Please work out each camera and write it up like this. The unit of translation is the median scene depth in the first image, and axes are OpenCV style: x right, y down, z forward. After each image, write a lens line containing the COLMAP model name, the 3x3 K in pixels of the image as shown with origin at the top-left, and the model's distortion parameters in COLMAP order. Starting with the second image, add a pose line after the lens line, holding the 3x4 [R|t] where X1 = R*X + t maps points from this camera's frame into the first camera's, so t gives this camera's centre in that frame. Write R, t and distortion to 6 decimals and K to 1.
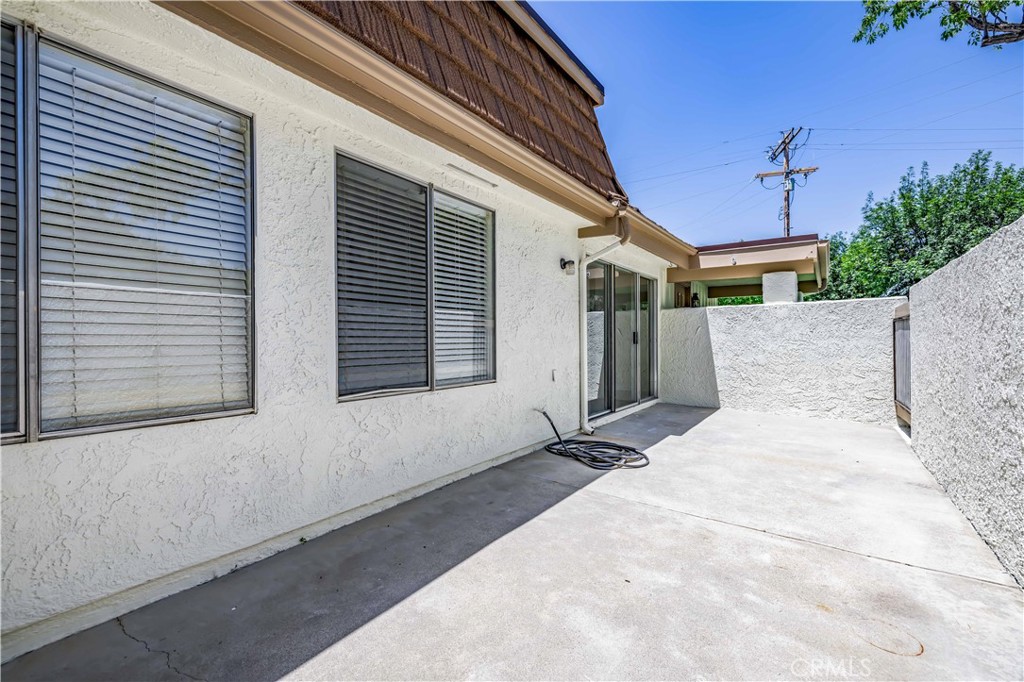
lens RADIAL K [[433.8, 0, 511.3], [0, 433.8, 339.7], [0, 0, 1]] dist [0.001884, -0.000737]
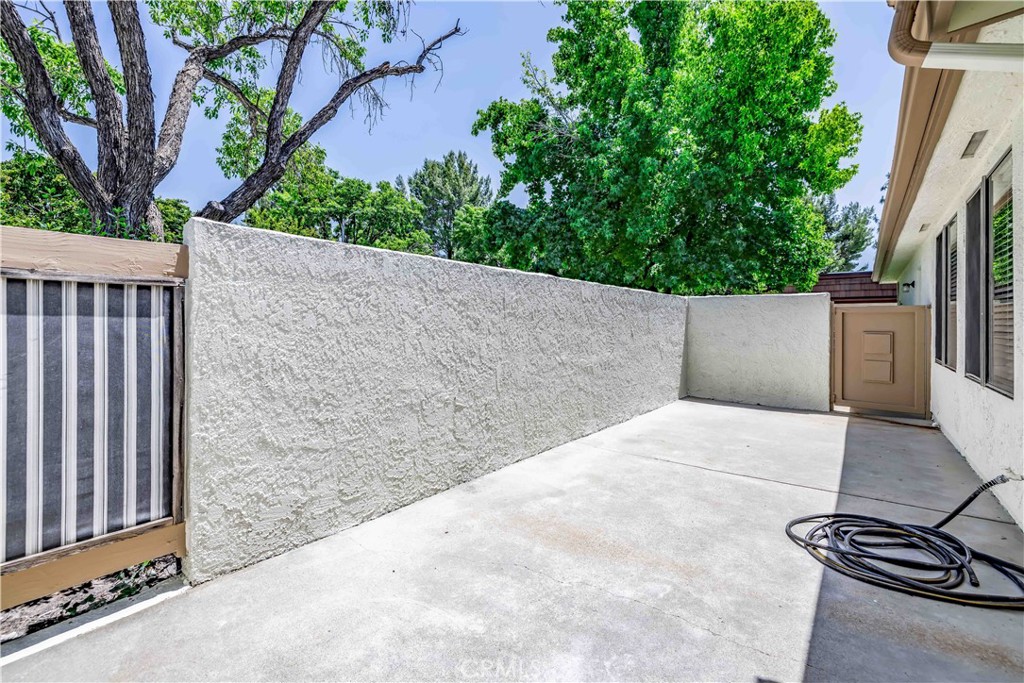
lens RADIAL K [[433.8, 0, 511.2], [0, 433.8, 330.7], [0, 0, 1]] dist [0.001884, -0.000737]
pose [[-0.998779, 0.001719, 0.049370, 0.851555], [0.002038, 0.999977, 0.006401, -0.017816], [-0.049358, 0.006494, -0.998760, 2.048496]]
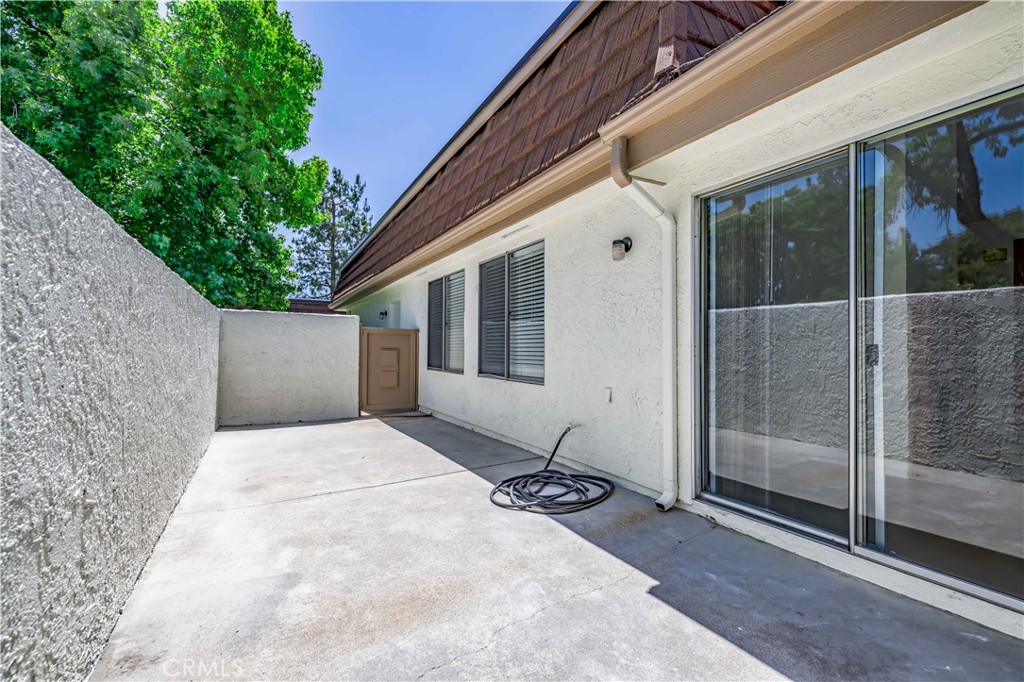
lens RADIAL K [[427.1, 0, 505.3], [0, 427.1, 346.9], [0, 0, 1]] dist [0.001781, 0.000511]
pose [[-0.407654, 0.002032, -0.913134, 1.270140], [0.002388, 0.999996, 0.001159, -0.008928], [0.913133, -0.001708, -0.407658, 1.647418]]
